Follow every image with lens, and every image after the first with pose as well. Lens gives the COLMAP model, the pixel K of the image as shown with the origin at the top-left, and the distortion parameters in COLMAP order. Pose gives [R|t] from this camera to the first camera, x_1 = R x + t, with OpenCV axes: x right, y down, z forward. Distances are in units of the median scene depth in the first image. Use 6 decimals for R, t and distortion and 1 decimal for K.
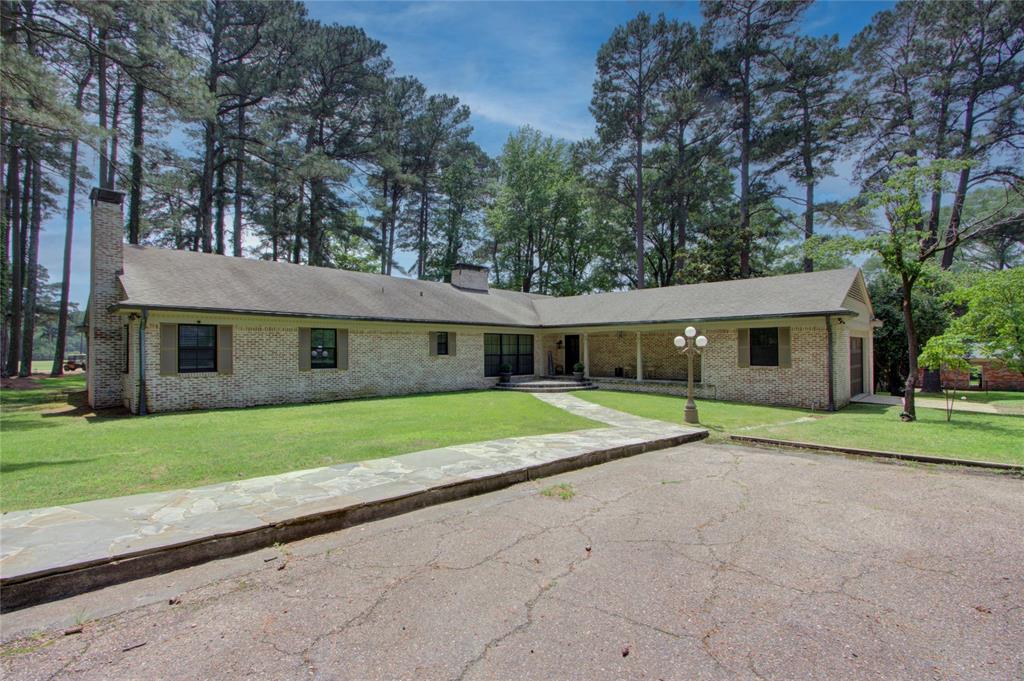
lens RADIAL K [[470.3, 0, 508.8], [0, 470.3, 341.3], [0, 0, 1]] dist [0.012142, 0.000215]
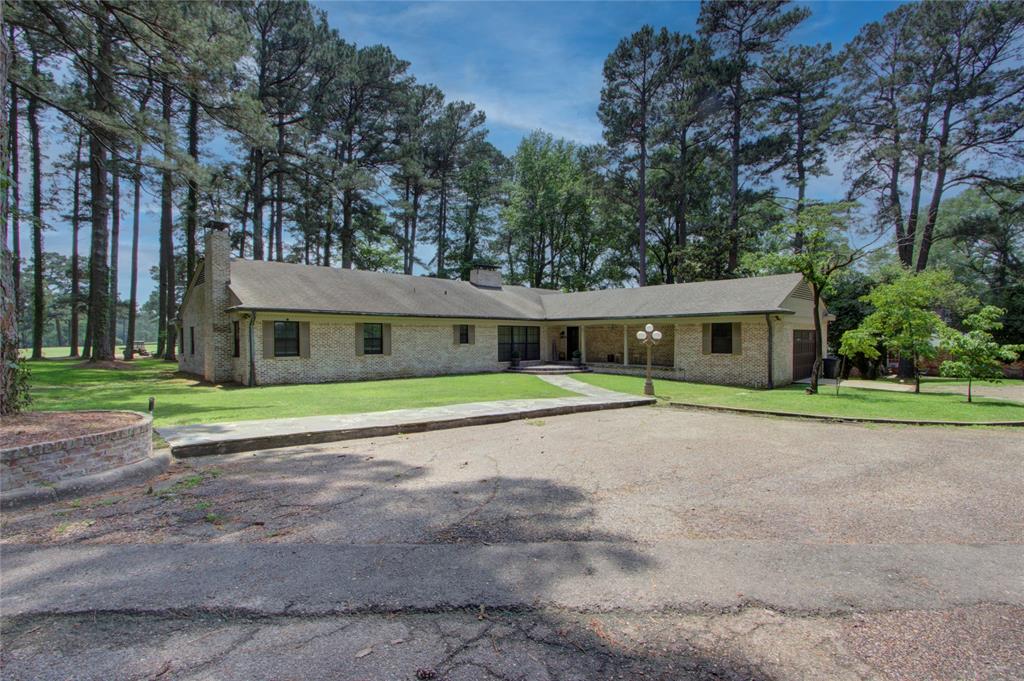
lens RADIAL K [[470.3, 0, 514.2], [0, 470.3, 343.0], [0, 0, 1]] dist [0.012142, 0.000215]
pose [[0.999764, 0.002959, -0.021504, 0.008659], [-0.002281, 0.999502, 0.031487, -0.005986], [0.021586, -0.031431, 0.999273, -0.116347]]
